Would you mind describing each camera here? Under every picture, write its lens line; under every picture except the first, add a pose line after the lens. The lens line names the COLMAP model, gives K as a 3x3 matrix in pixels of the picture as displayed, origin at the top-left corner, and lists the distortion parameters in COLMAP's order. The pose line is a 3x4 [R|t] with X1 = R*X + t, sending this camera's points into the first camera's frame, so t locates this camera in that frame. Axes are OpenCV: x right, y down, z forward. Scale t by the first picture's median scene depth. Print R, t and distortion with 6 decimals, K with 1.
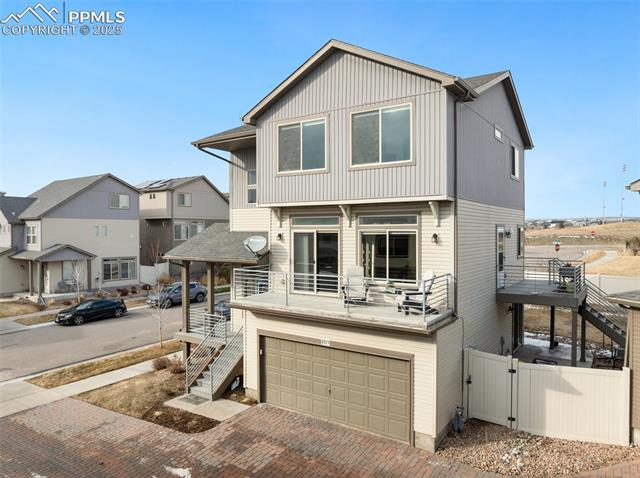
lens RADIAL K [[454.4, 0, 321.0], [0, 454.4, 237.0], [0, 0, 1]] dist [-0.043992, 0.005014]
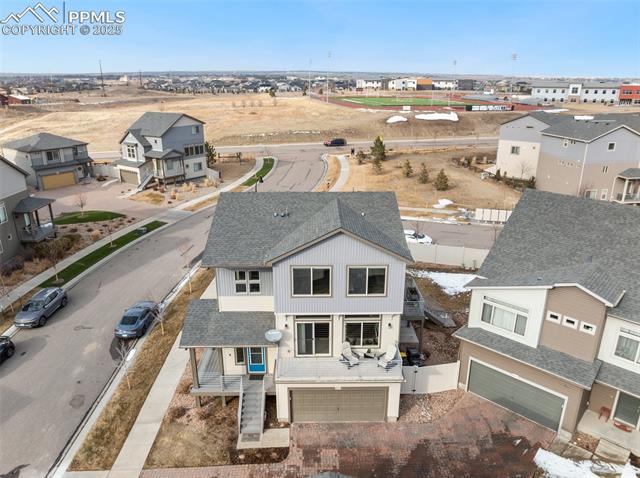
lens RADIAL K [[454.4, 0, 321.0], [0, 454.4, 236.3], [0, 0, 1]] dist [-0.043992, 0.005014]
pose [[0.814206, -0.184834, 0.550368, -0.880136], [0.005039, 0.950183, 0.311651, -0.863209], [-0.580555, -0.250975, 0.774576, -0.211094]]
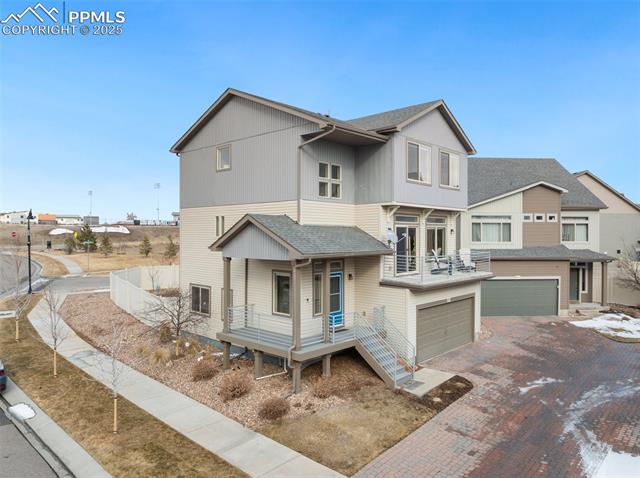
lens RADIAL K [[454.4, 0, 324.7], [0, 454.4, 237.4], [0, 0, 1]] dist [-0.043992, 0.005014]
pose [[0.136739, -0.007050, 0.990582, -1.443584], [0.010824, 0.999926, 0.005623, 0.010066], [-0.990548, 0.009954, 0.136805, 1.124084]]
